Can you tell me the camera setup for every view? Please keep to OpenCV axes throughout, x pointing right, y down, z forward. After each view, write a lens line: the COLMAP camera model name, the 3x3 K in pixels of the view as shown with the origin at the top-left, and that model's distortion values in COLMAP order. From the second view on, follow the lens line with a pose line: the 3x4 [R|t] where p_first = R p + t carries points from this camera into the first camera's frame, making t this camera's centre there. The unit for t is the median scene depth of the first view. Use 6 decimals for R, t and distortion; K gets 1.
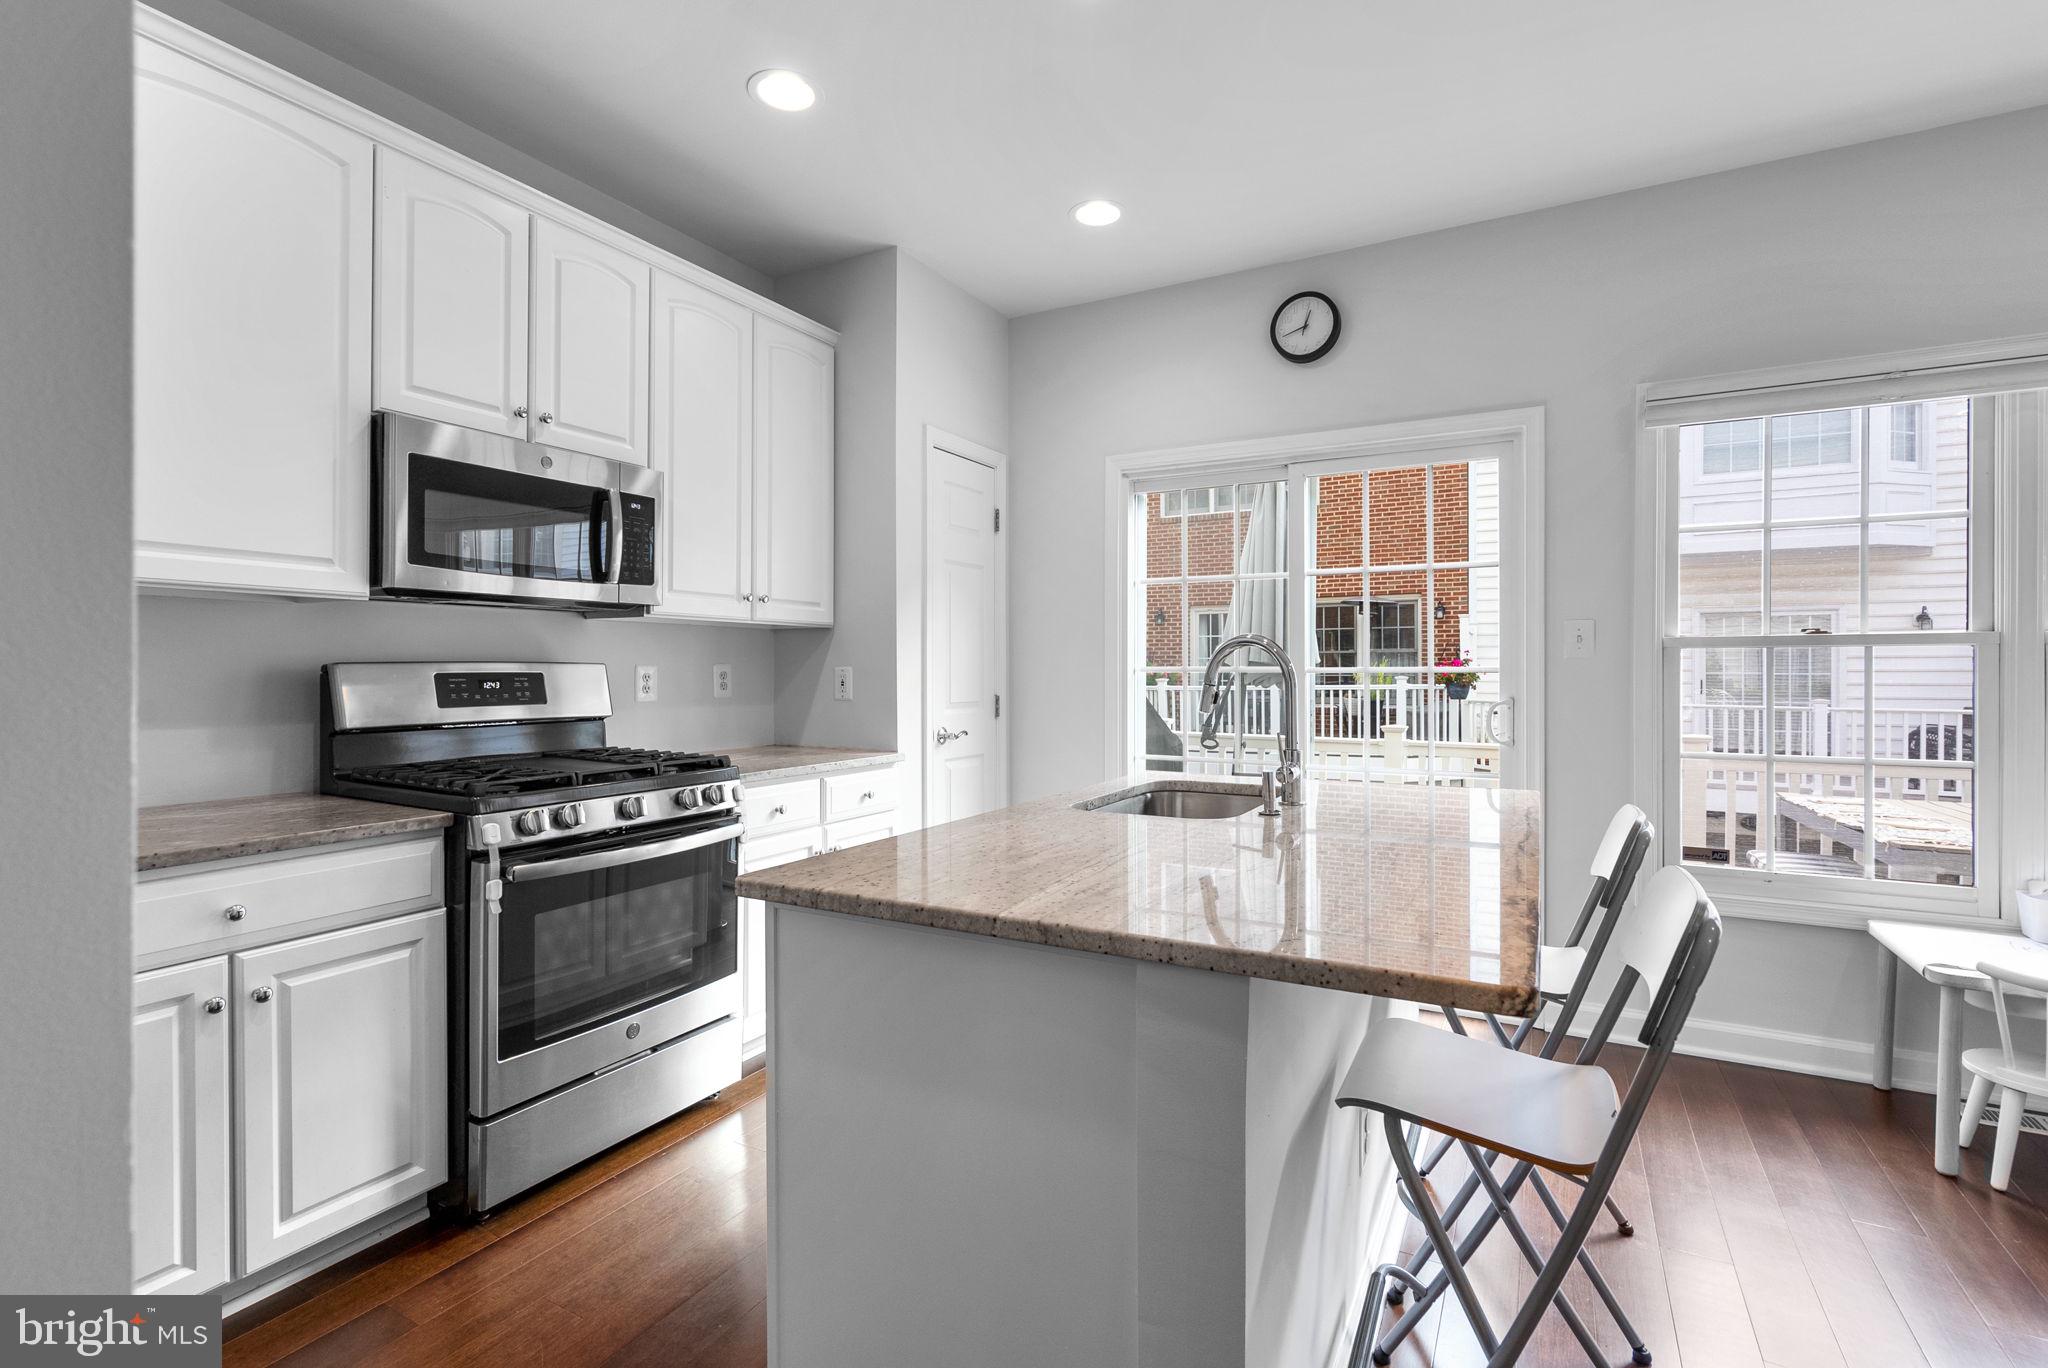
lens RADIAL K [[936.0, 0, 1017.5], [0, 936.0, 672.9], [0, 0, 1]] dist [-0.003154, 0.000582]
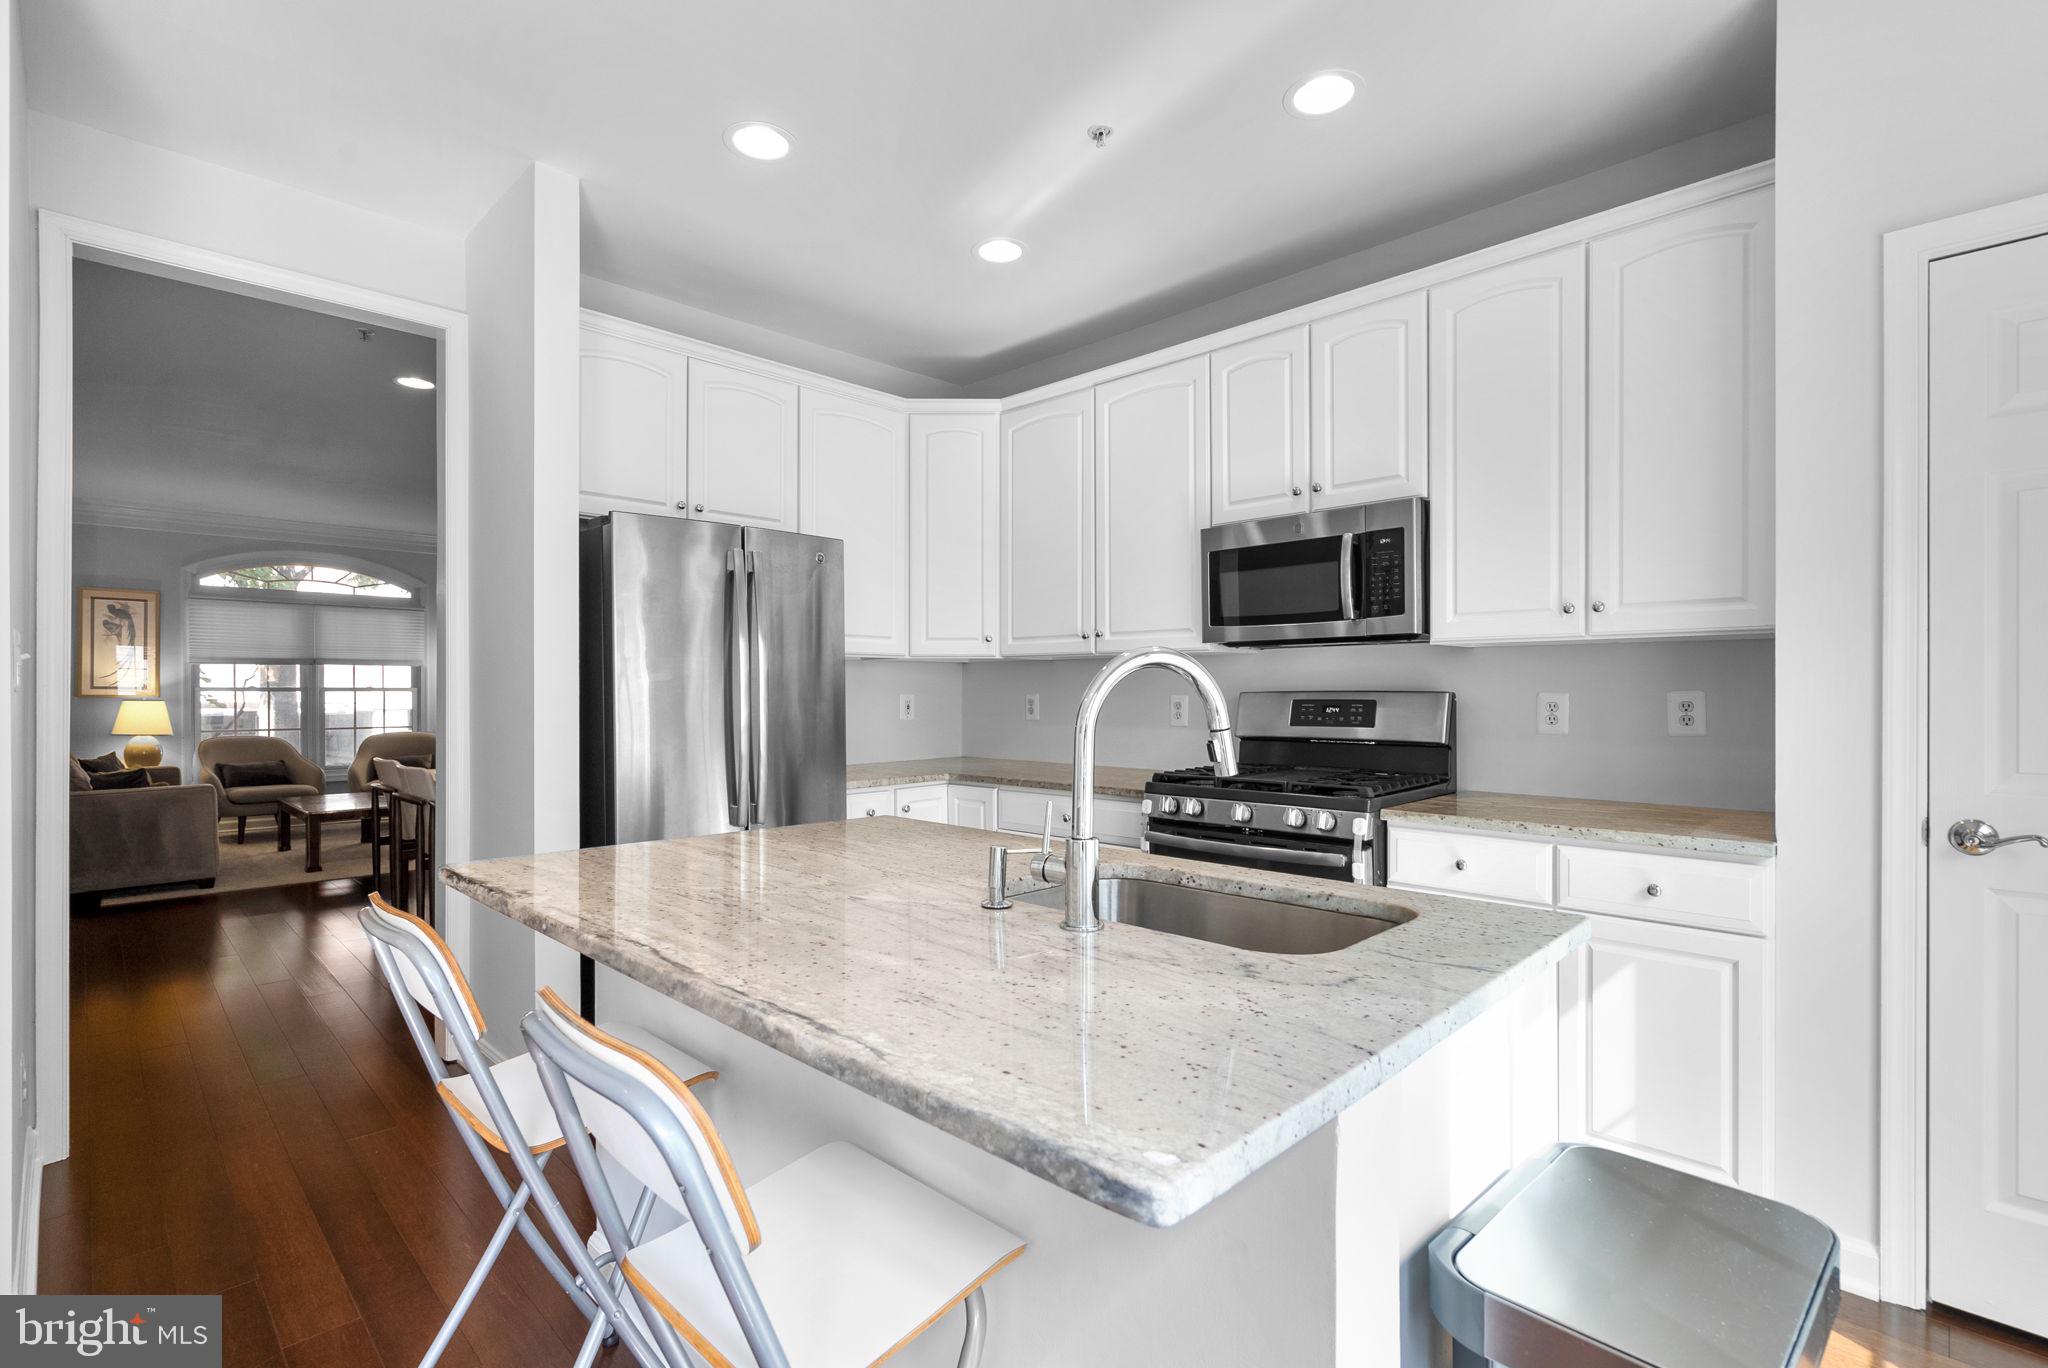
lens RADIAL K [[941.4, 0, 1027.8], [0, 941.4, 697.0], [0, 0, 1]] dist [-0.004754, -0.000411]
pose [[-0.255528, 0.005080, -0.966788, 0.769558], [-0.003690, 0.999974, 0.006230, -0.010243], [0.966795, 0.005160, -0.255503, 0.963791]]
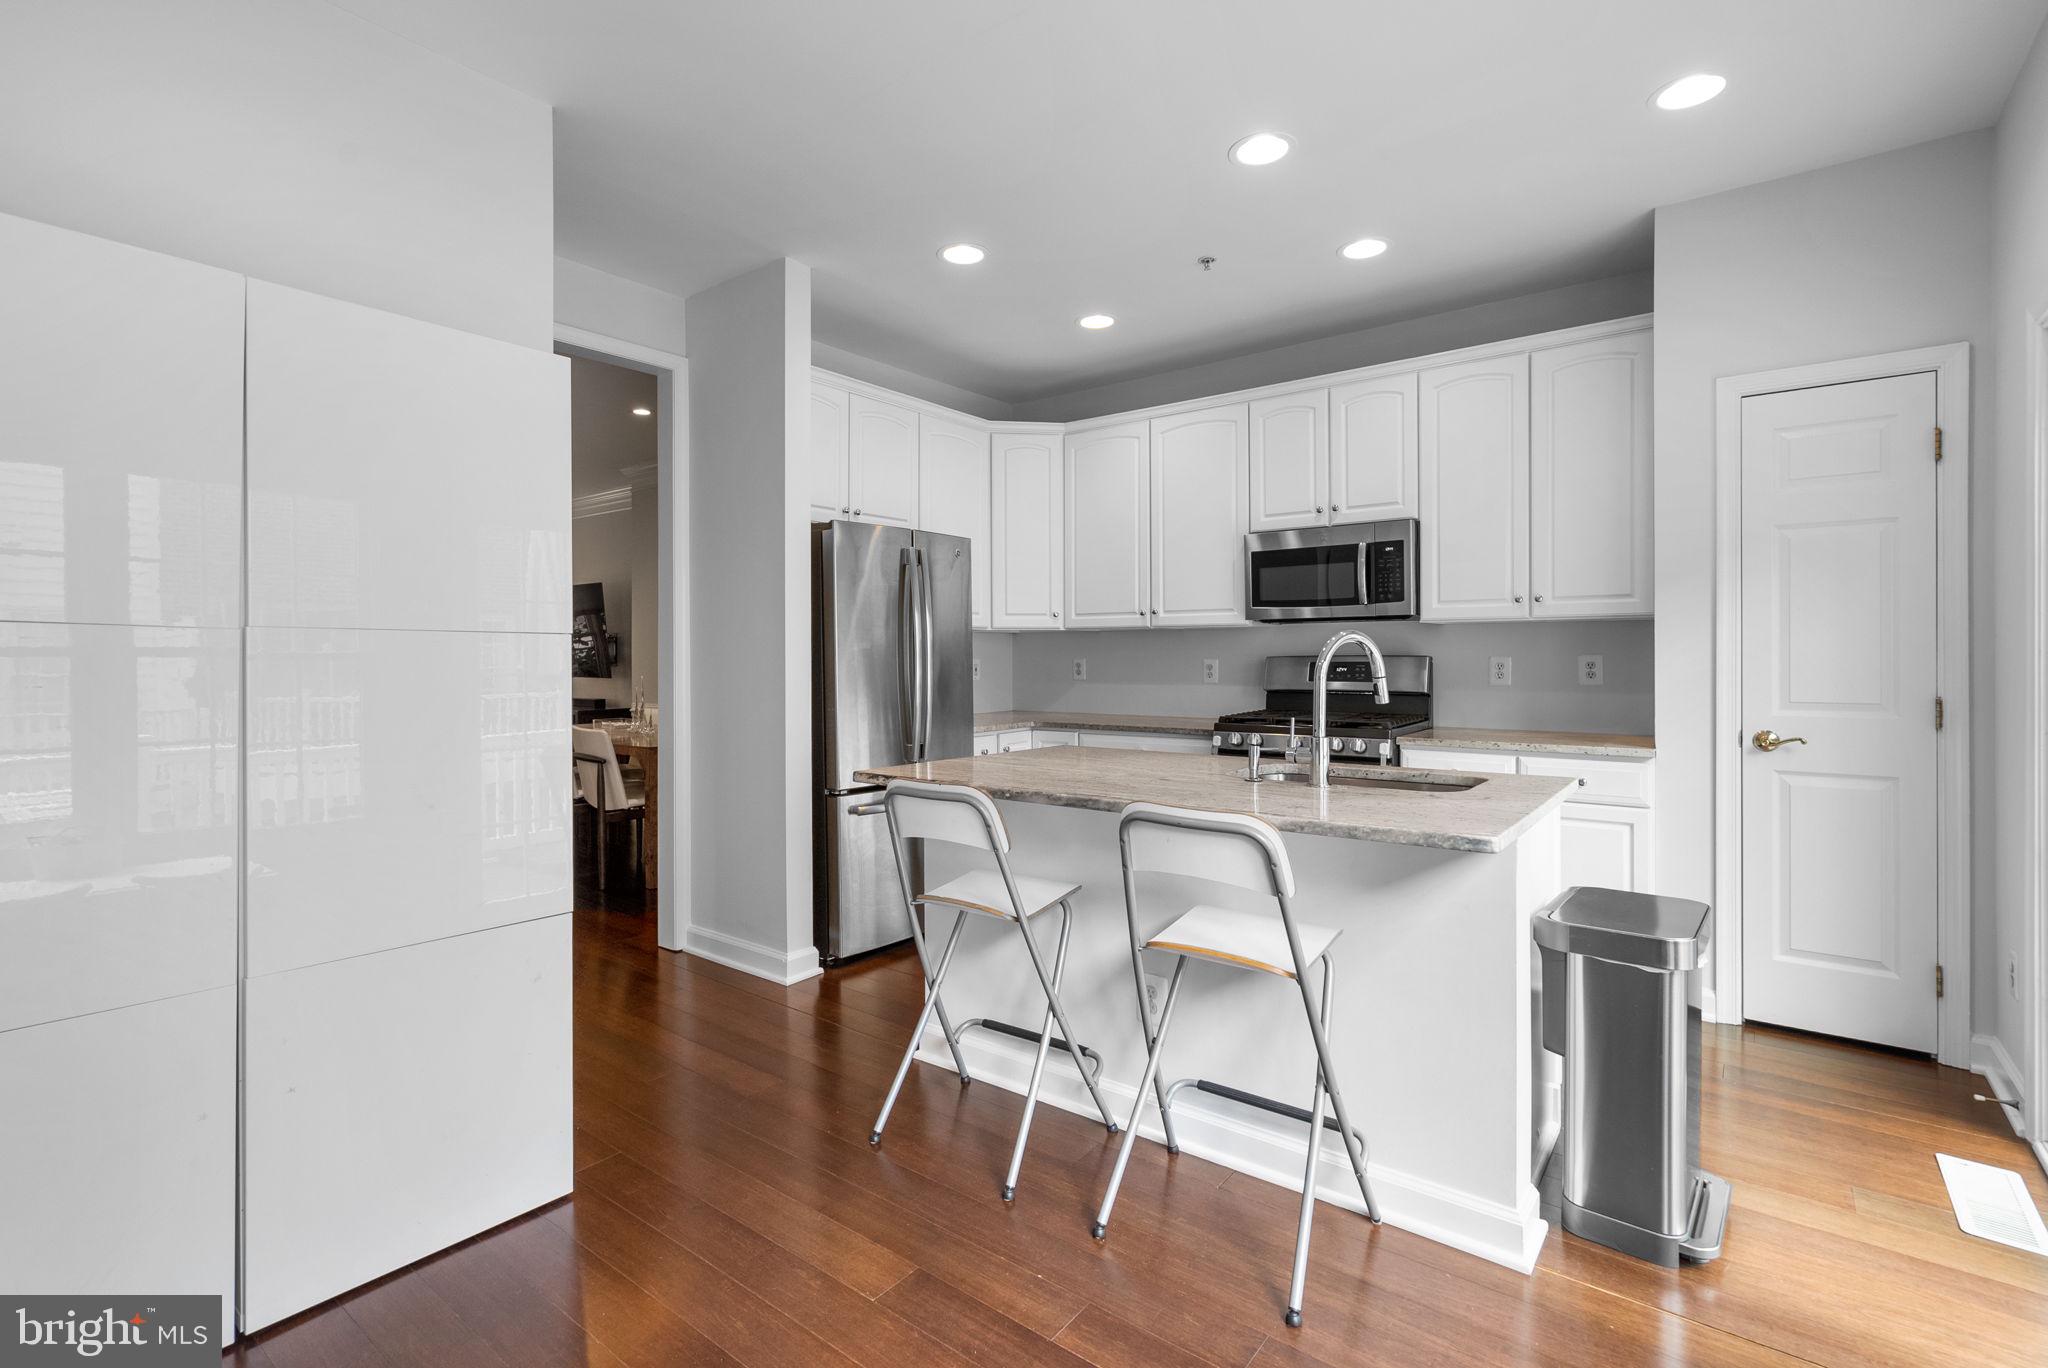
lens RADIAL K [[936.0, 0, 1017.5], [0, 936.0, 672.9], [0, 0, 1]] dist [-0.003154, 0.000582]
pose [[-0.144375, 0.017223, -0.989373, 1.236383], [-0.000772, 0.999846, 0.017518, -0.009875], [0.989523, 0.003293, -0.144339, 0.690686]]
